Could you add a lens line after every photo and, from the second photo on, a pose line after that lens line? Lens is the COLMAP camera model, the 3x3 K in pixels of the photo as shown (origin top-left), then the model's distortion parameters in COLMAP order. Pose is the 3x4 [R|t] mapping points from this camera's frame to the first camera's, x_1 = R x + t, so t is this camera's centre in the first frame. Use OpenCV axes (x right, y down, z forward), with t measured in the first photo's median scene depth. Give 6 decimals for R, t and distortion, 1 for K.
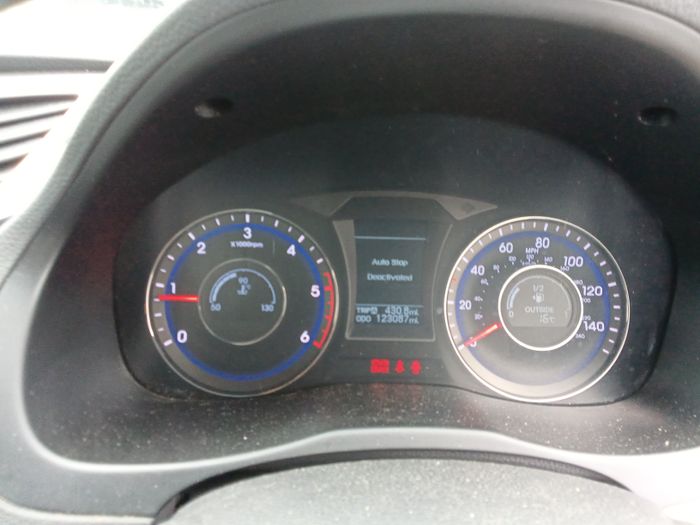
lens RADIAL K [[509.5, 0, 350.3], [0, 509.5, 262.5], [0, 0, 1]] dist [0.009706, 0.000966]
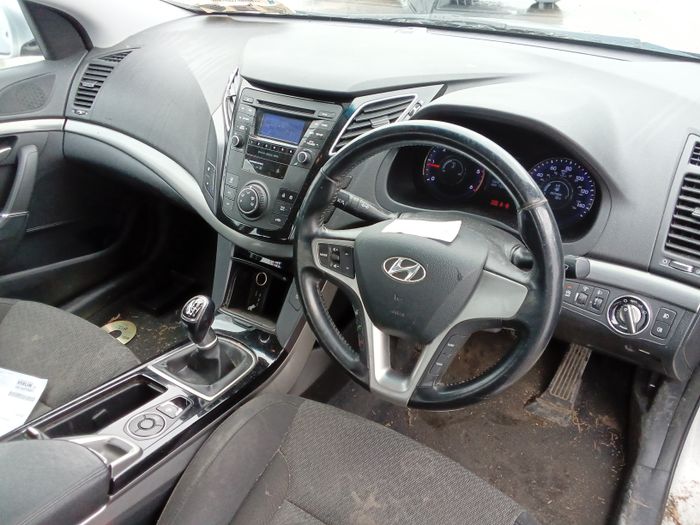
lens RADIAL K [[509.5, 0, 349.8], [0, 509.5, 262.5], [0, 0, 1]] dist [0.009706, 0.000966]
pose [[0.796781, 0.276340, -0.537379, 1.039577], [-0.141724, 0.949961, 0.278367, -0.152888], [0.587413, -0.145638, 0.796075, -1.765078]]
